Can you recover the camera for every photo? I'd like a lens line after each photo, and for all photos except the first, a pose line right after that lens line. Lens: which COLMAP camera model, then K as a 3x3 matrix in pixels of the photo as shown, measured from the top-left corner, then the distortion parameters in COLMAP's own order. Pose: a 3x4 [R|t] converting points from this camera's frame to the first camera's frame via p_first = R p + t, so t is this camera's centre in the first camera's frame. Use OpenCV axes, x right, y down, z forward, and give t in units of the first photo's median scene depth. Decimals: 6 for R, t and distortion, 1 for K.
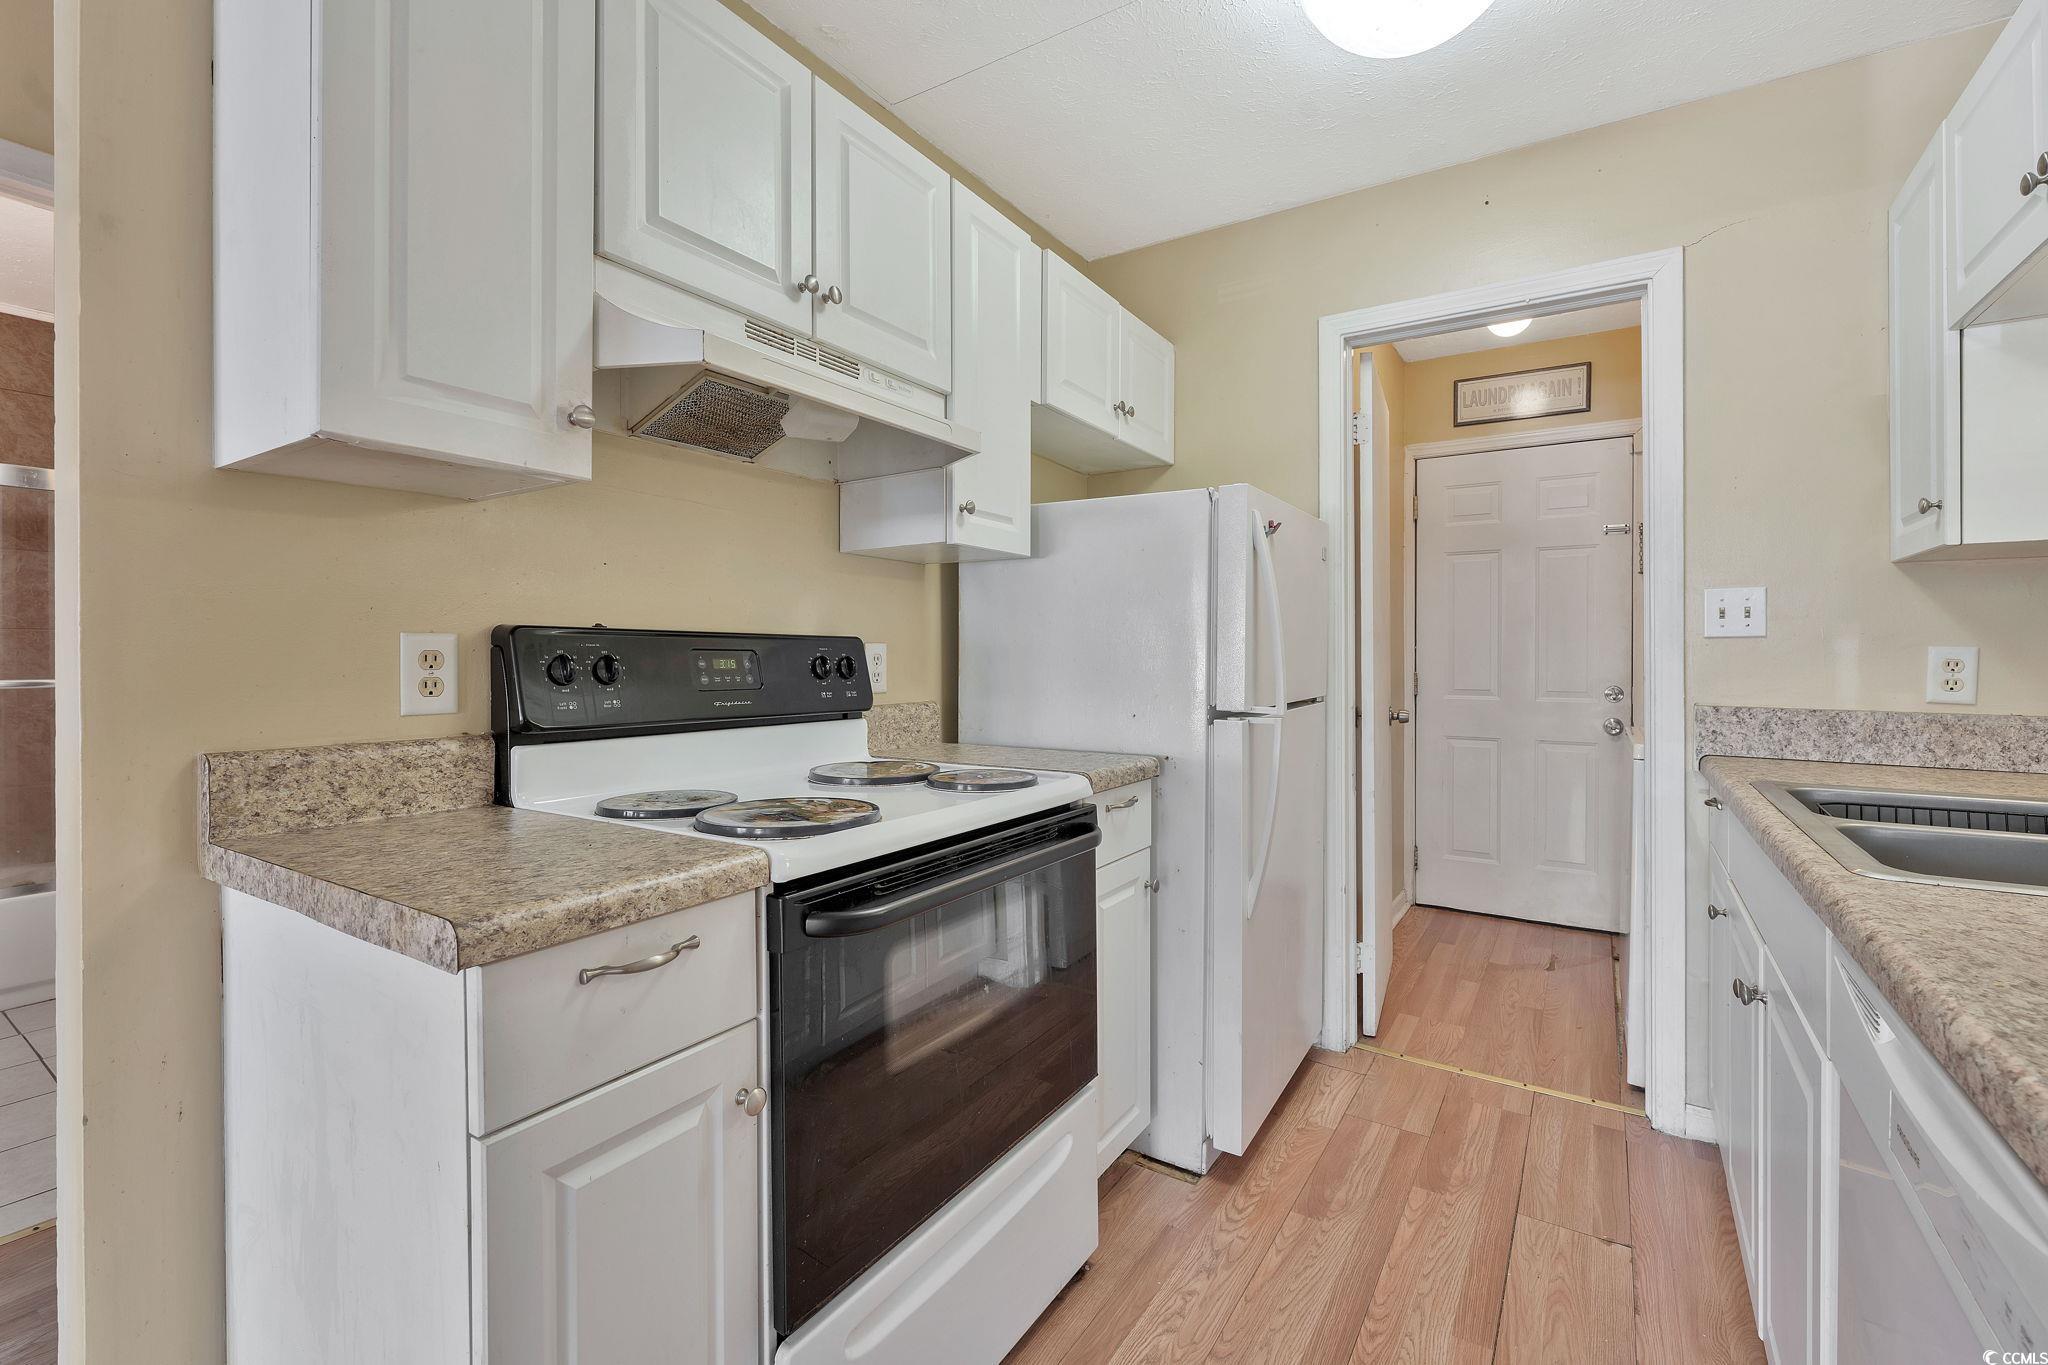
lens RADIAL K [[867.4, 0, 1035.7], [0, 867.4, 655.4], [0, 0, 1]] dist [-0.007599, 0.000327]
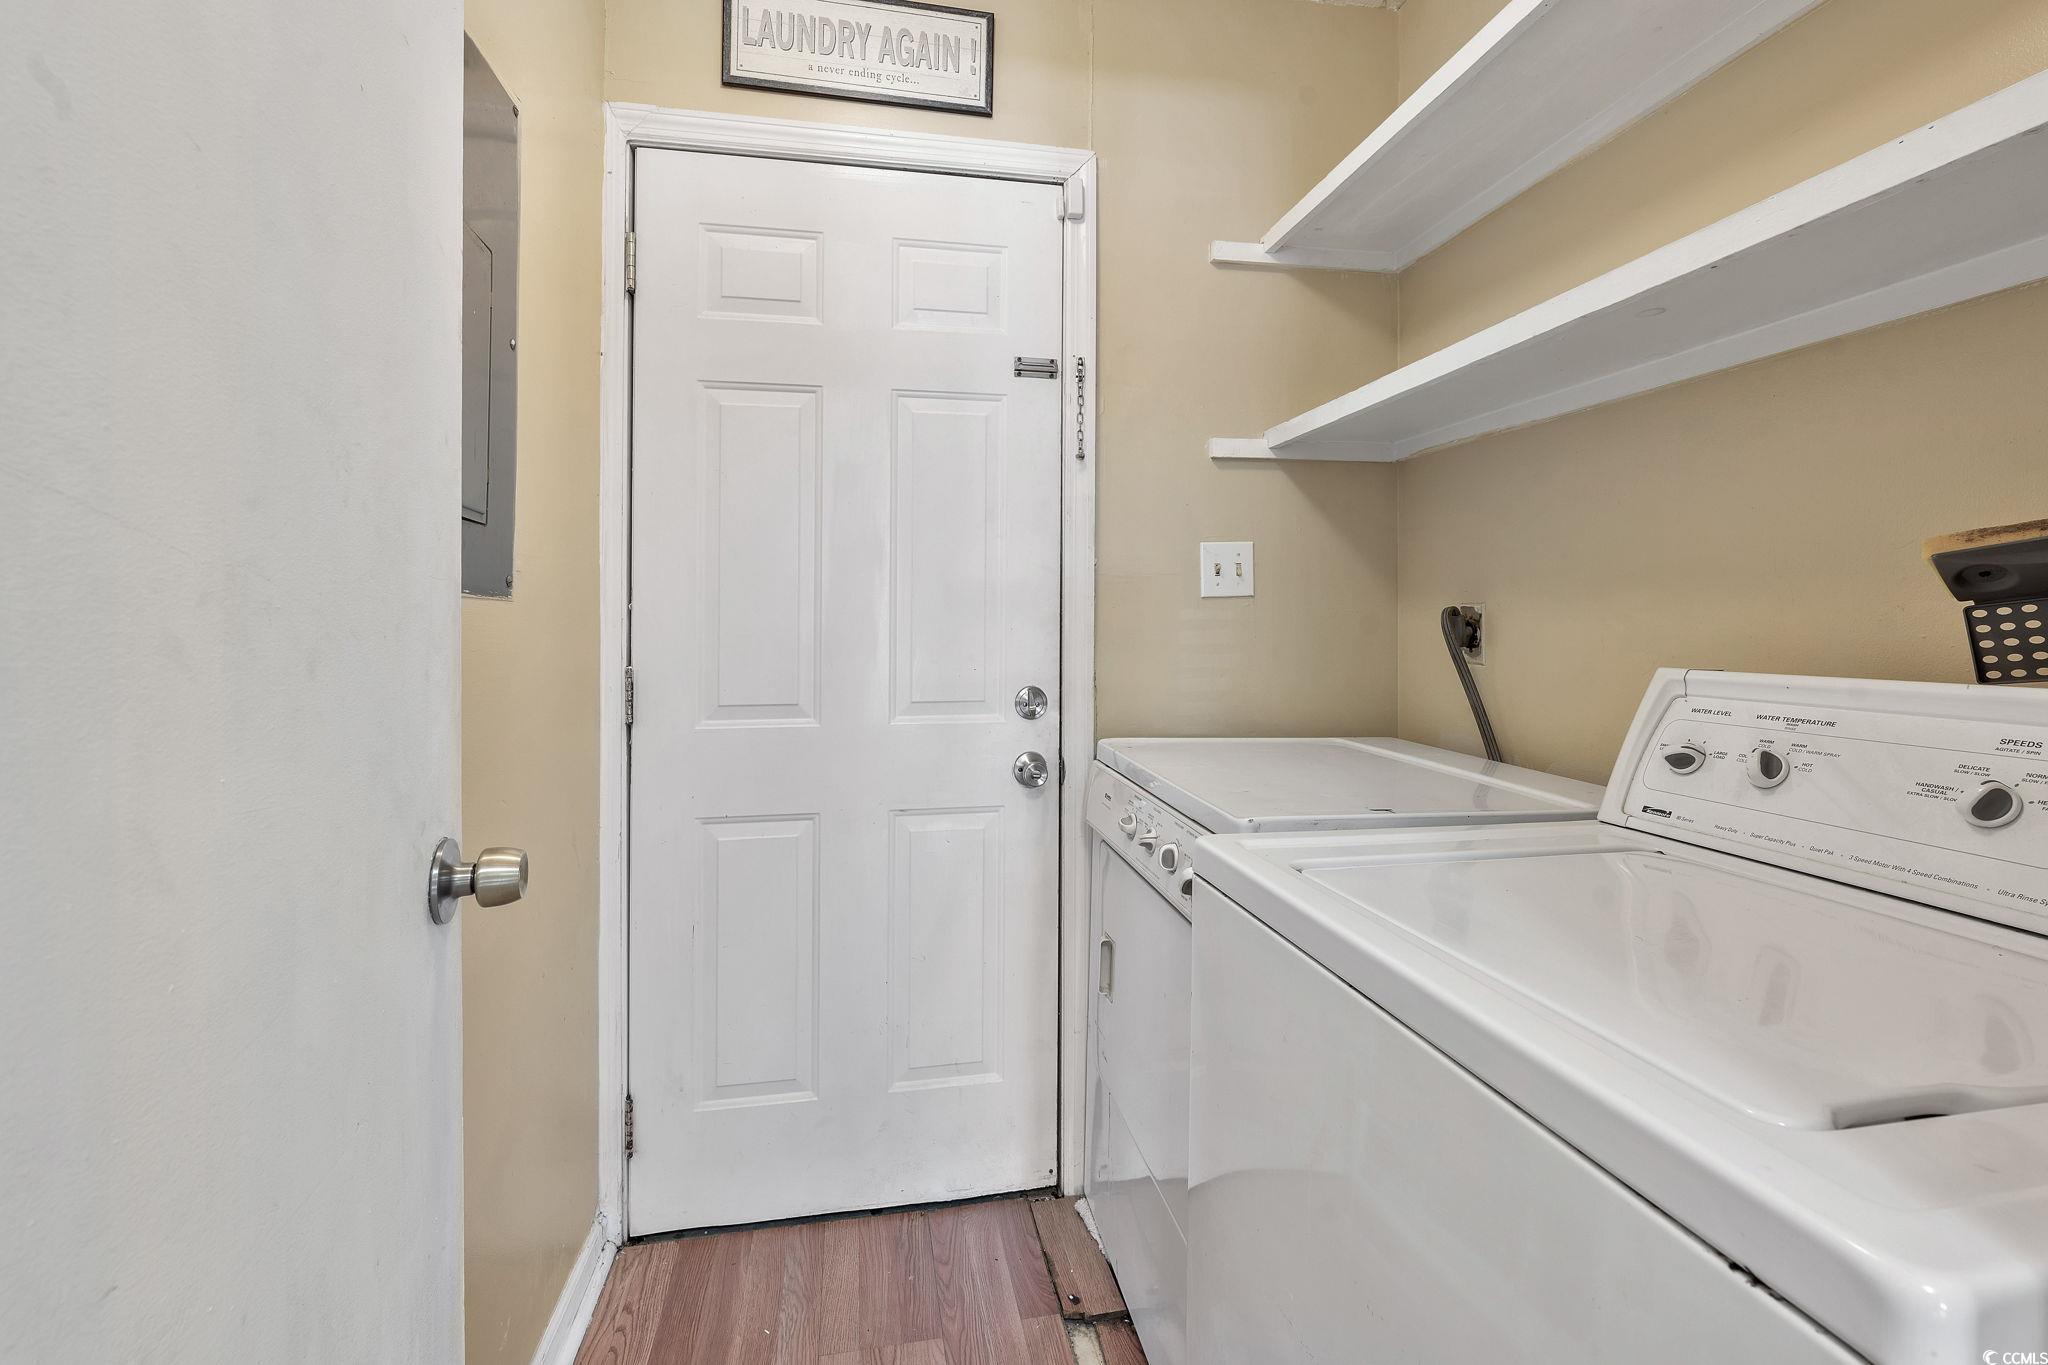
lens RADIAL K [[880.5, 0, 1010.3], [0, 880.5, 639.8], [0, 0, 1]] dist [-0.005898, -0.000821]
pose [[0.721316, 0.000844, 0.692605, 0.573404], [-0.004279, 0.999986, 0.003238, 0.012661], [-0.692593, -0.005300, 0.721309, 1.178967]]
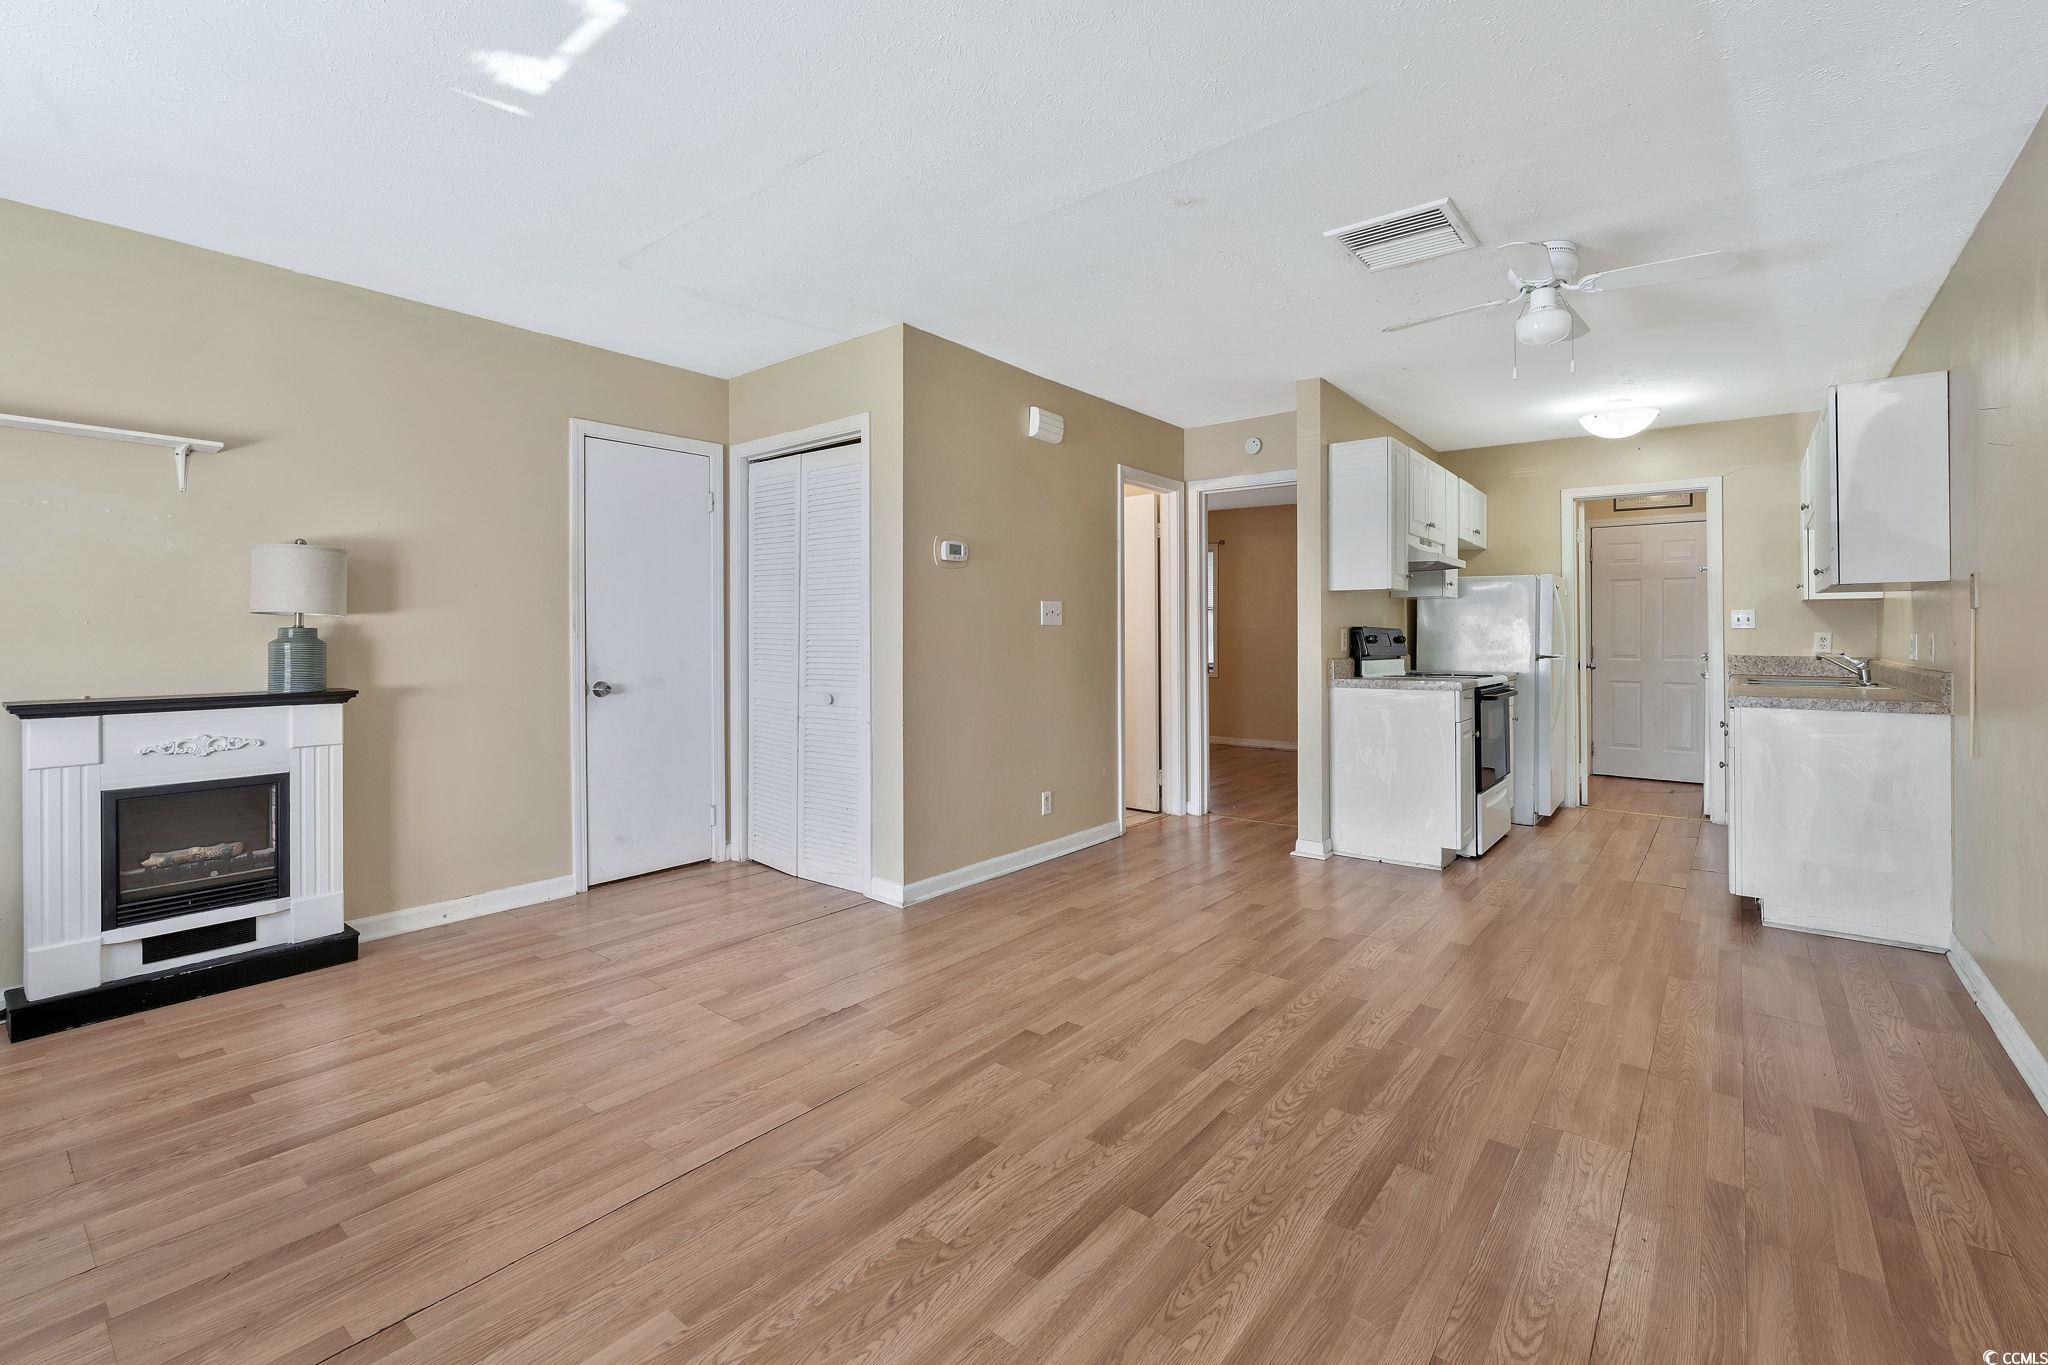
lens RADIAL K [[880.5, 0, 1049.9], [0, 880.5, 620.5], [0, 0, 1]] dist [-0.005898, -0.000821]
pose [[0.995370, -0.001772, -0.096099, -1.043872], [-0.000488, 0.999724, -0.023490, 0.017095], [0.096114, 0.023428, 0.995095, -1.881136]]
